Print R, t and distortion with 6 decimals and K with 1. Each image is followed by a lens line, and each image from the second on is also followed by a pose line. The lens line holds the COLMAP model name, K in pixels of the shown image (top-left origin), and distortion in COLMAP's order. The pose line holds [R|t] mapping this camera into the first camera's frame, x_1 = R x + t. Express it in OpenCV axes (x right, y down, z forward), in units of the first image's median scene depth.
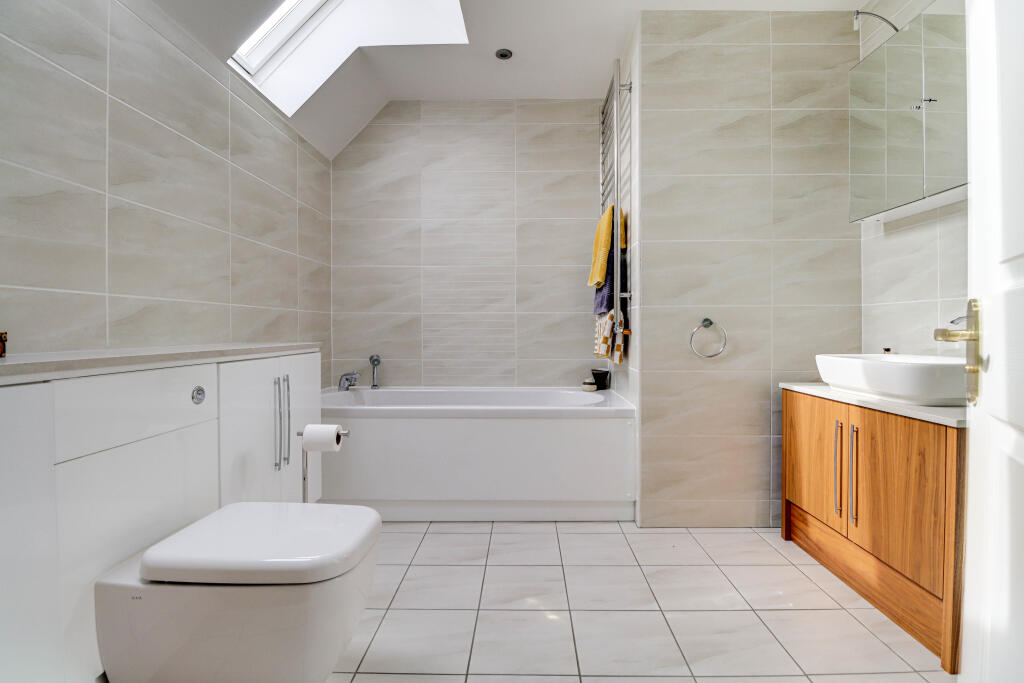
lens RADIAL K [[481.8, 0, 512.9], [0, 481.8, 337.8], [0, 0, 1]] dist [-0.002964, -0.010631]
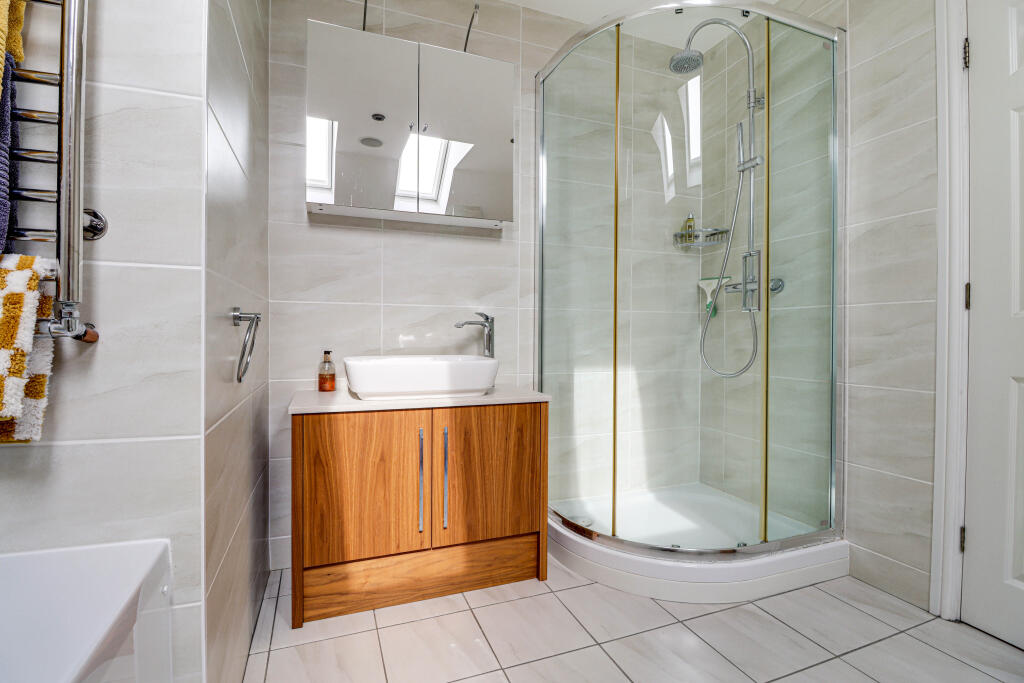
lens RADIAL K [[481.8, 0, 510.2], [0, 481.8, 333.4], [0, 0, 1]] dist [-0.002964, -0.010631]
pose [[-0.385609, -0.006769, 0.922637, -0.262305], [0.006148, 0.999932, 0.009906, -0.020973], [-0.922642, 0.009492, -0.385541, 1.297718]]
